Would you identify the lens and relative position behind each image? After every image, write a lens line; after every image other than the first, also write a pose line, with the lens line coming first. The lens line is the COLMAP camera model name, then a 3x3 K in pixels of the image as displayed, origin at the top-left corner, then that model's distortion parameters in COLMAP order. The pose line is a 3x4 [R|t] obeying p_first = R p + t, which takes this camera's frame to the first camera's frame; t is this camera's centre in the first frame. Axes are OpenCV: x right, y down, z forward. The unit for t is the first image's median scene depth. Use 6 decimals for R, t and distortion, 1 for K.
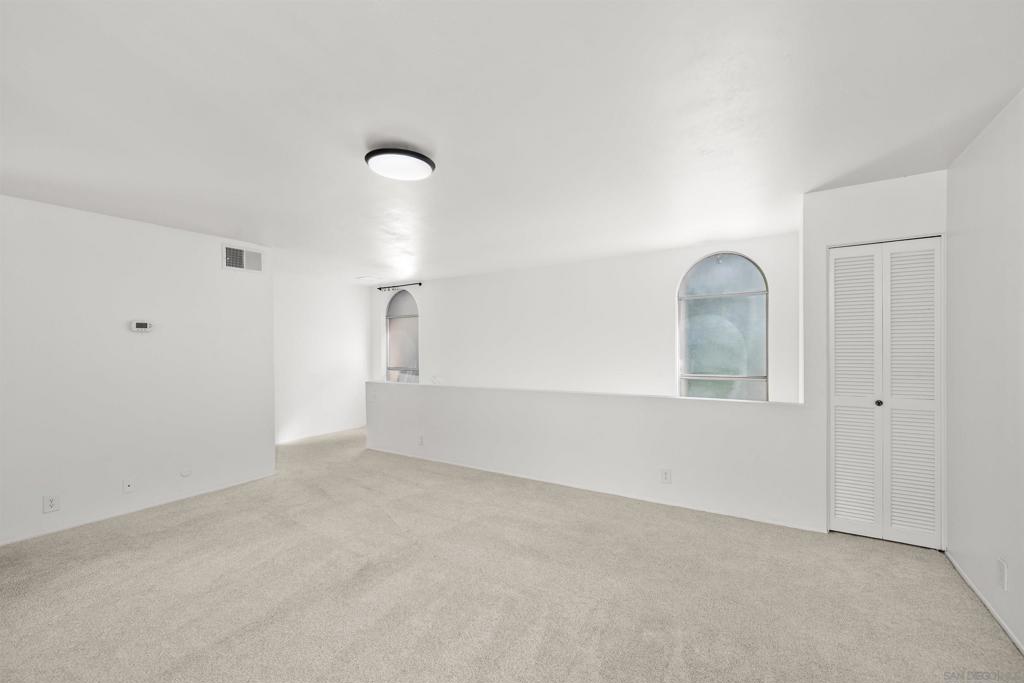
lens RADIAL K [[425.5, 0, 516.8], [0, 425.5, 349.5], [0, 0, 1]] dist [0.001525, 0.000057]
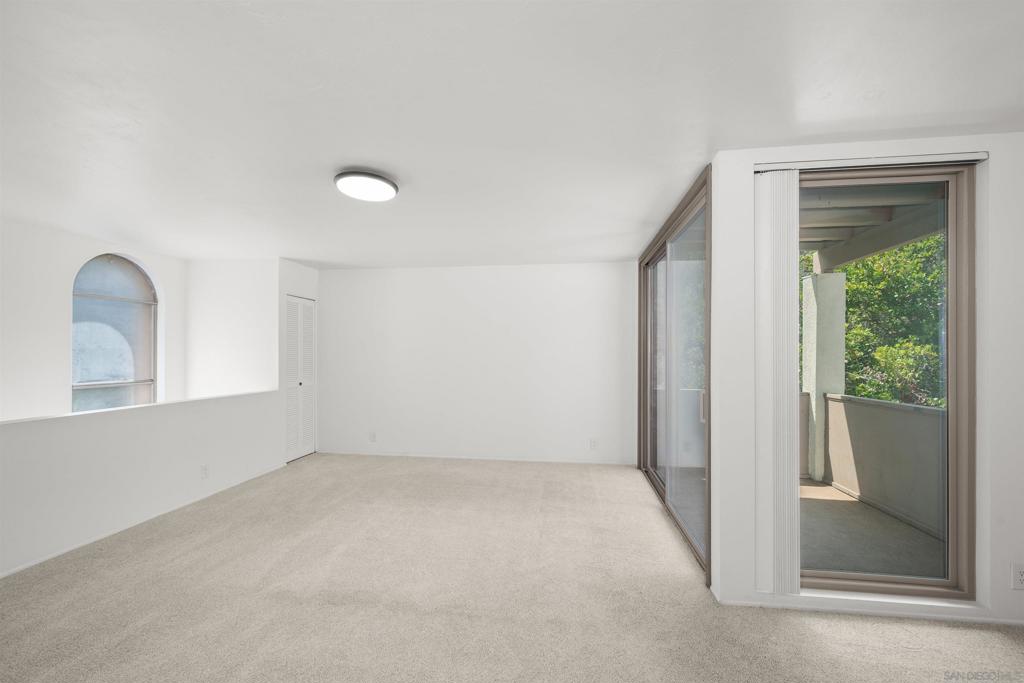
lens RADIAL K [[413.1, 0, 510.7], [0, 413.1, 350.6], [0, 0, 1]] dist [-0.001751, -0.000250]
pose [[-0.417356, 0.013790, 0.908639, -0.804971], [0.001726, 0.999895, -0.014382, 0.005621], [-0.908742, -0.004434, -0.417336, 0.635617]]
